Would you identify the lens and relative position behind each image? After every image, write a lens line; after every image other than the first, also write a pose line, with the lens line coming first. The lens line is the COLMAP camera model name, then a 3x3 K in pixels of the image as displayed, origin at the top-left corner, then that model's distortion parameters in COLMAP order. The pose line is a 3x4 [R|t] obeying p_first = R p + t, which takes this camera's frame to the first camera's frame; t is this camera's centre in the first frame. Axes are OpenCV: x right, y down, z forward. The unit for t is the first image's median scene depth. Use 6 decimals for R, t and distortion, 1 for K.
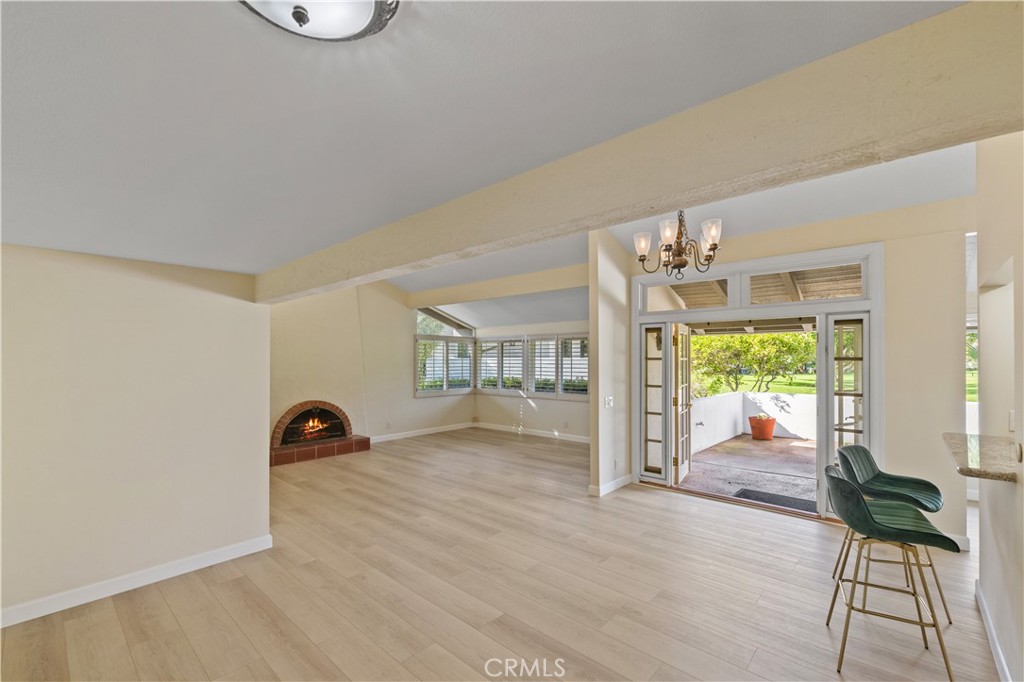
lens RADIAL K [[436.5, 0, 516.4], [0, 436.5, 360.7], [0, 0, 1]] dist [0.004322, -0.000054]
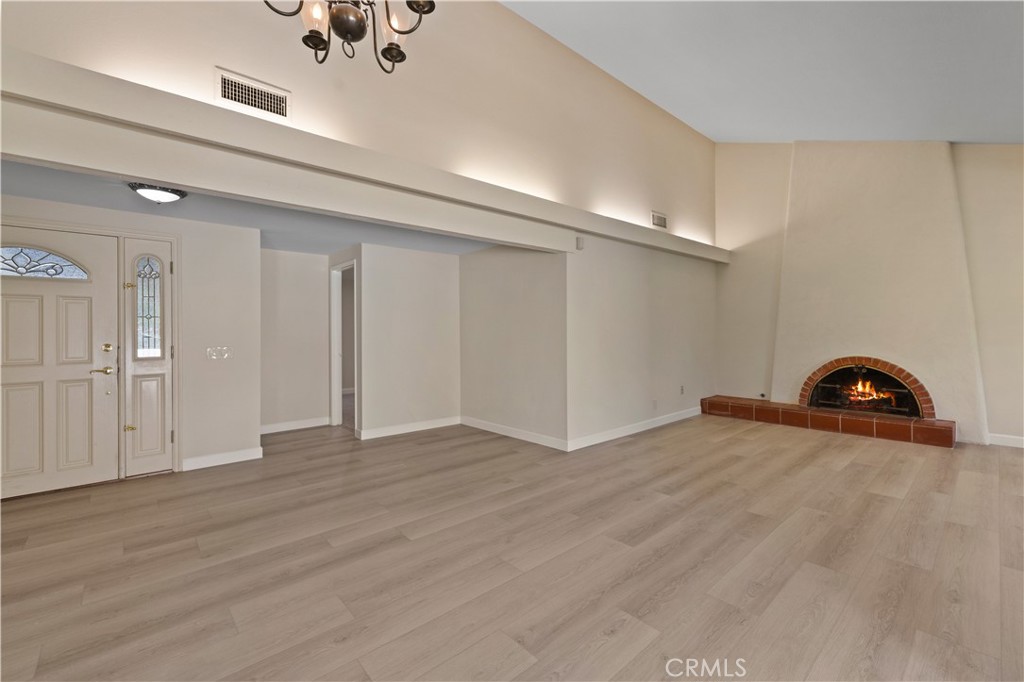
lens RADIAL K [[436.5, 0, 514.0], [0, 436.5, 333.0], [0, 0, 1]] dist [0.004322, -0.000054]
pose [[-0.118625, 0.003992, -0.992931, 0.419181], [0.002927, 0.999989, 0.003670, 0.058160], [0.992935, -0.002471, -0.118635, 0.629414]]
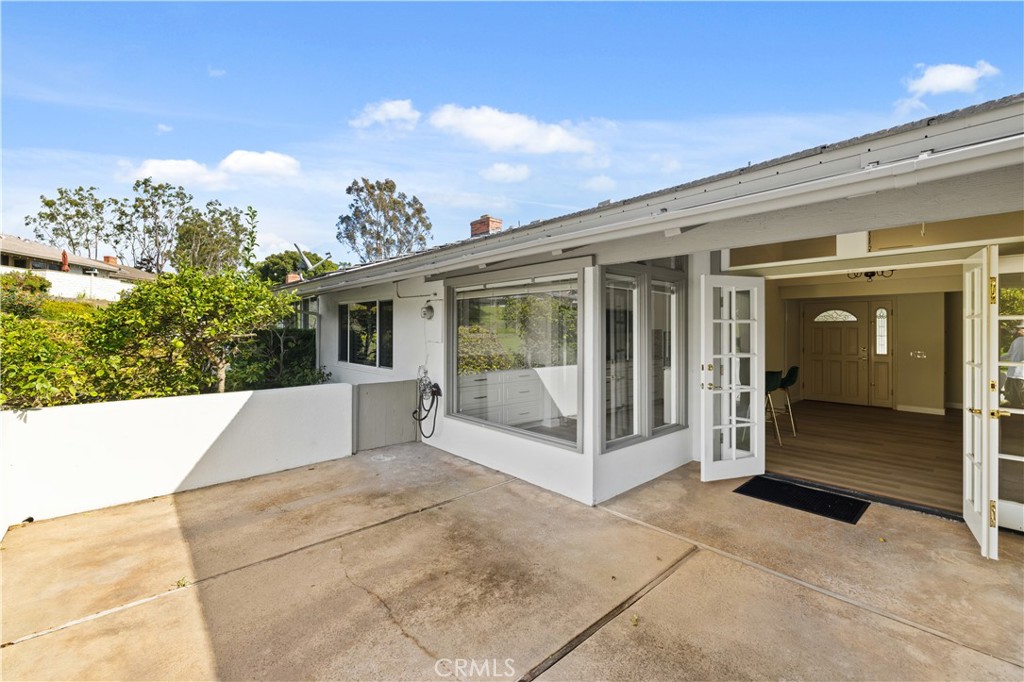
lens RADIAL K [[436.5, 0, 515.7], [0, 436.5, 330.6], [0, 0, 1]] dist [0.004322, -0.000054]
pose [[-0.993337, -0.003521, 0.115196, 0.837677], [-0.002573, 0.999962, 0.008377, 0.011616], [-0.115221, 0.008025, -0.993308, 1.520605]]
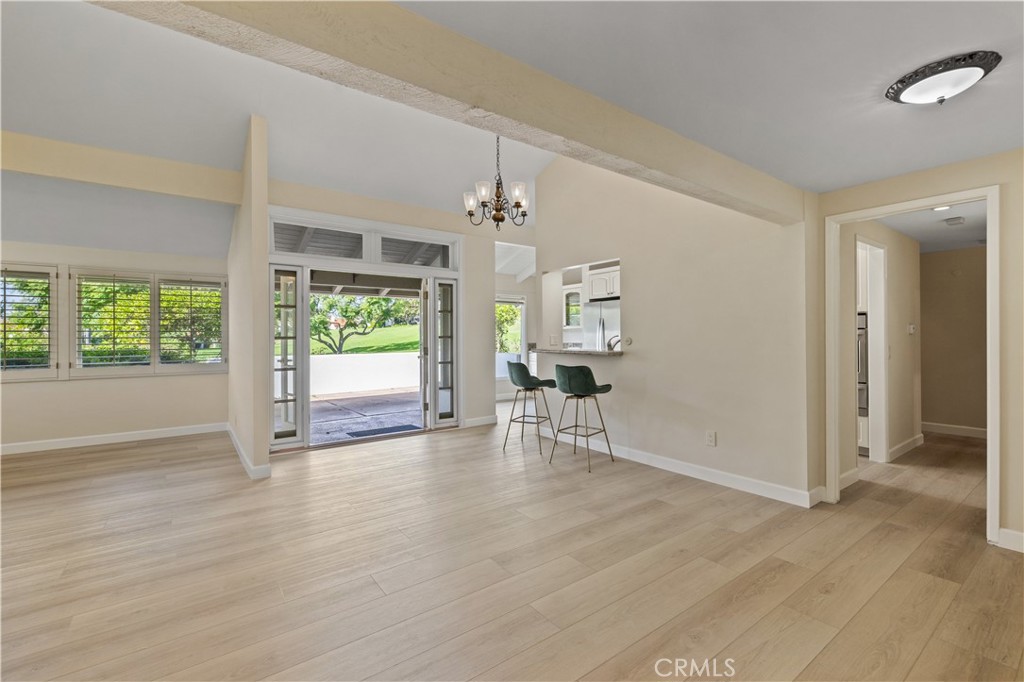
lens RADIAL K [[444.1, 0, 511.7], [0, 444.1, 336.3], [0, 0, 1]] dist [0.002646, 0.000181]
pose [[0.205408, -0.000600, 0.978676, -0.431262], [0.010826, 0.999940, -0.001660, 0.058164], [-0.978617, 0.010936, 0.205402, 0.358469]]
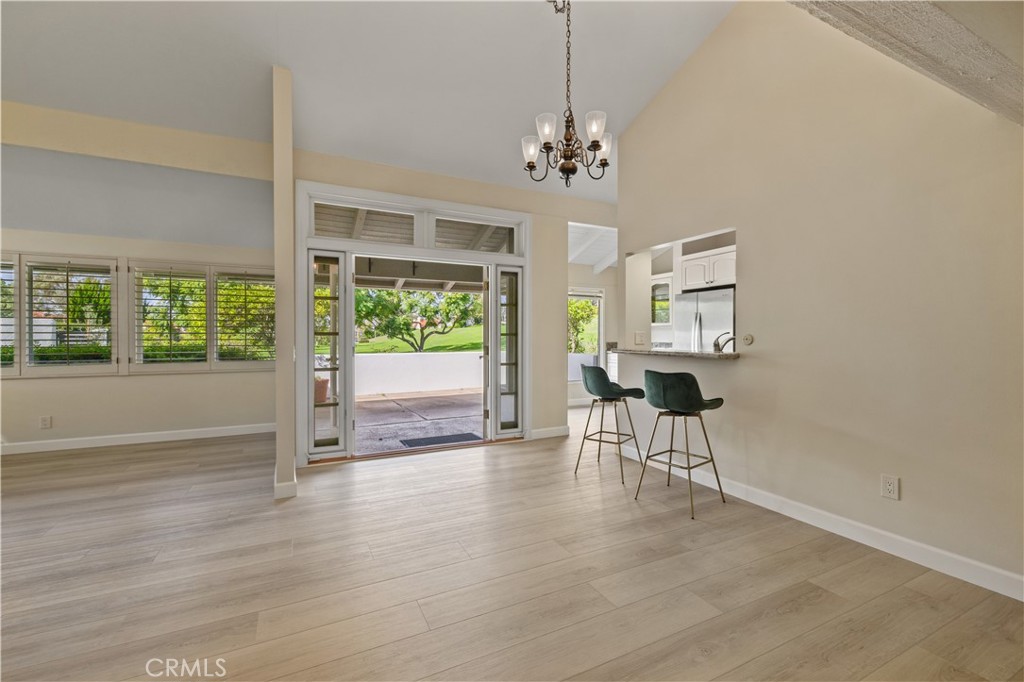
lens RADIAL K [[436.5, 0, 511.5], [0, 436.5, 341.2], [0, 0, 1]] dist [0.004322, -0.000054]
pose [[0.374645, -0.008747, 0.927127, -0.258576], [0.004473, 0.999961, 0.007626, 0.064073], [-0.927157, 0.001290, 0.374670, 0.390084]]
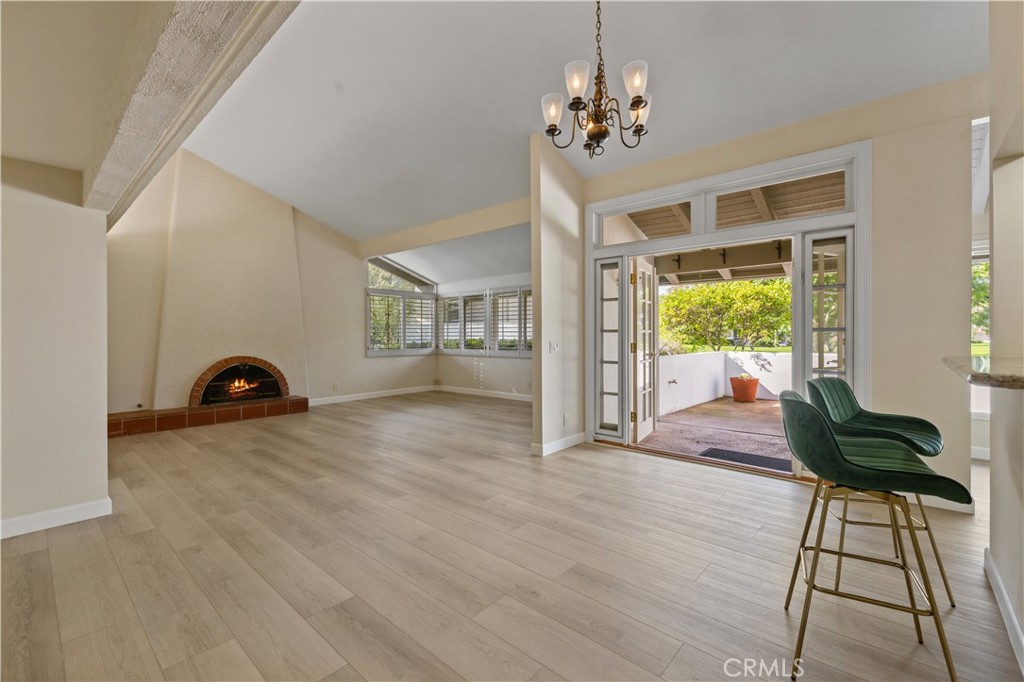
lens RADIAL K [[436.5, 0, 514.2], [0, 436.5, 341.3], [0, 0, 1]] dist [0.004322, -0.000054]
pose [[0.999989, -0.002600, 0.004002, 0.114068], [0.002559, 0.999944, 0.010295, 0.065706], [-0.004028, -0.010285, 0.999939, 0.123268]]
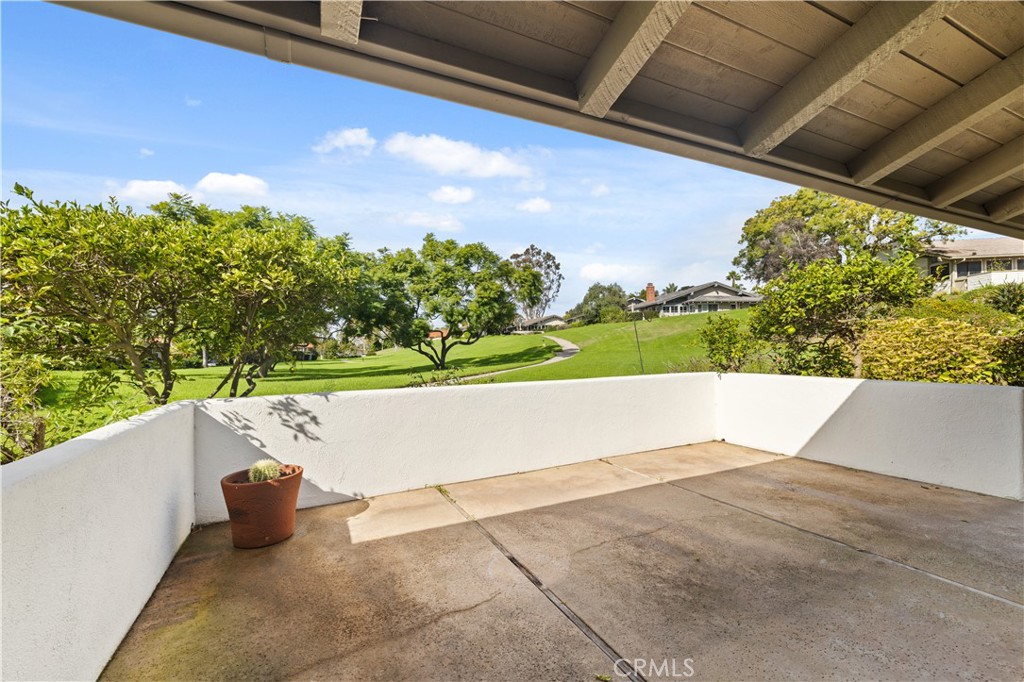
lens RADIAL K [[436.5, 0, 506.5], [0, 436.5, 340.1], [0, 0, 1]] dist [0.004322, -0.000054]
pose [[0.396008, 0.009324, 0.918200, 0.514826], [0.020564, 0.999608, -0.019019, 0.061151], [-0.918017, 0.026414, 0.395661, 1.089403]]
